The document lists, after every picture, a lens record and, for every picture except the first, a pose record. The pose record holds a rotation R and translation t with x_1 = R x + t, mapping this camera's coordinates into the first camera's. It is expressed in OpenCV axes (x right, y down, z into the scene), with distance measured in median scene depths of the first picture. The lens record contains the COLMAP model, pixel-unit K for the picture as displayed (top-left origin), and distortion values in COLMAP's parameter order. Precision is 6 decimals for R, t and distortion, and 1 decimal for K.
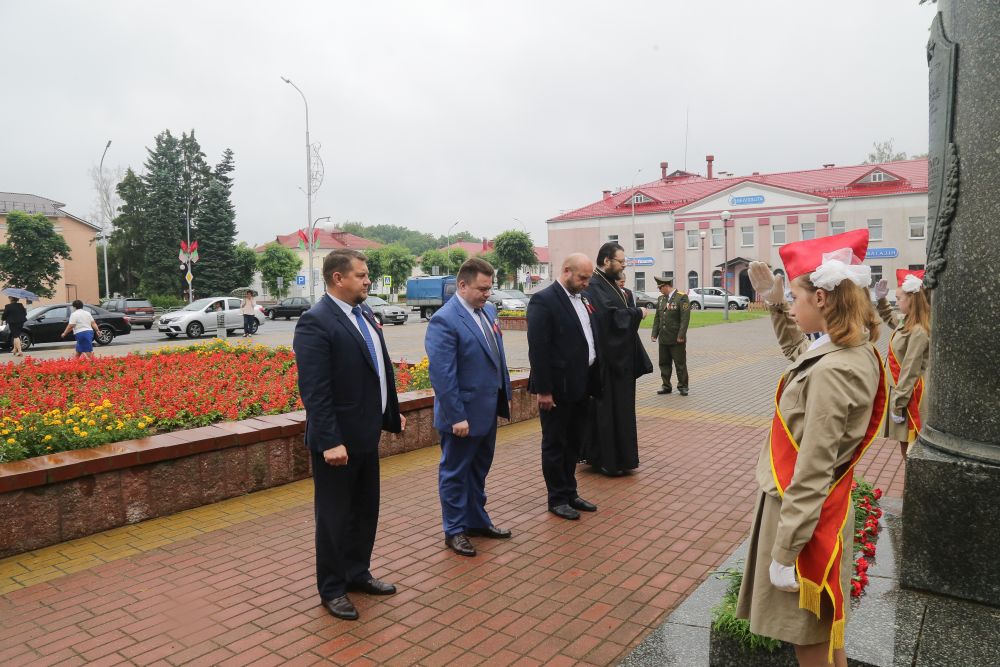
lens RADIAL K [[710.4, 0, 503.2], [0, 710.4, 324.3], [0, 0, 1]] dist [-0.132321, 0.078018]
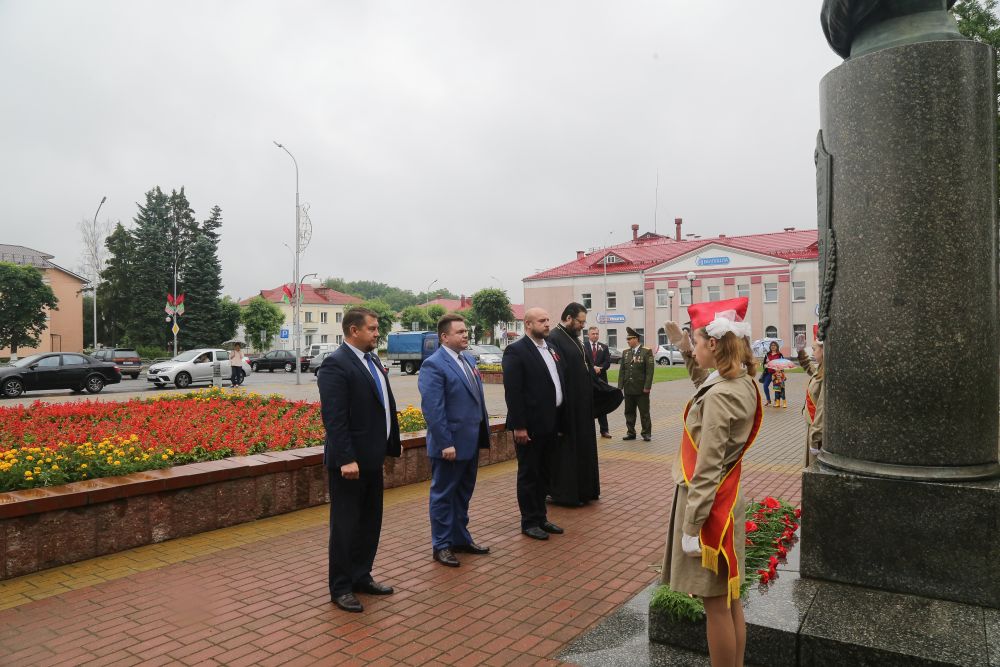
lens RADIAL K [[690.9, 0, 500.0], [0, 690.9, 333.5], [0, 0, 1]] dist [-0.124740, 0.069290]
pose [[0.999552, 0.009041, 0.028527, -0.006405], [-0.007140, 0.997792, -0.066028, 0.012940], [-0.029061, 0.065794, 0.997410, -0.139438]]
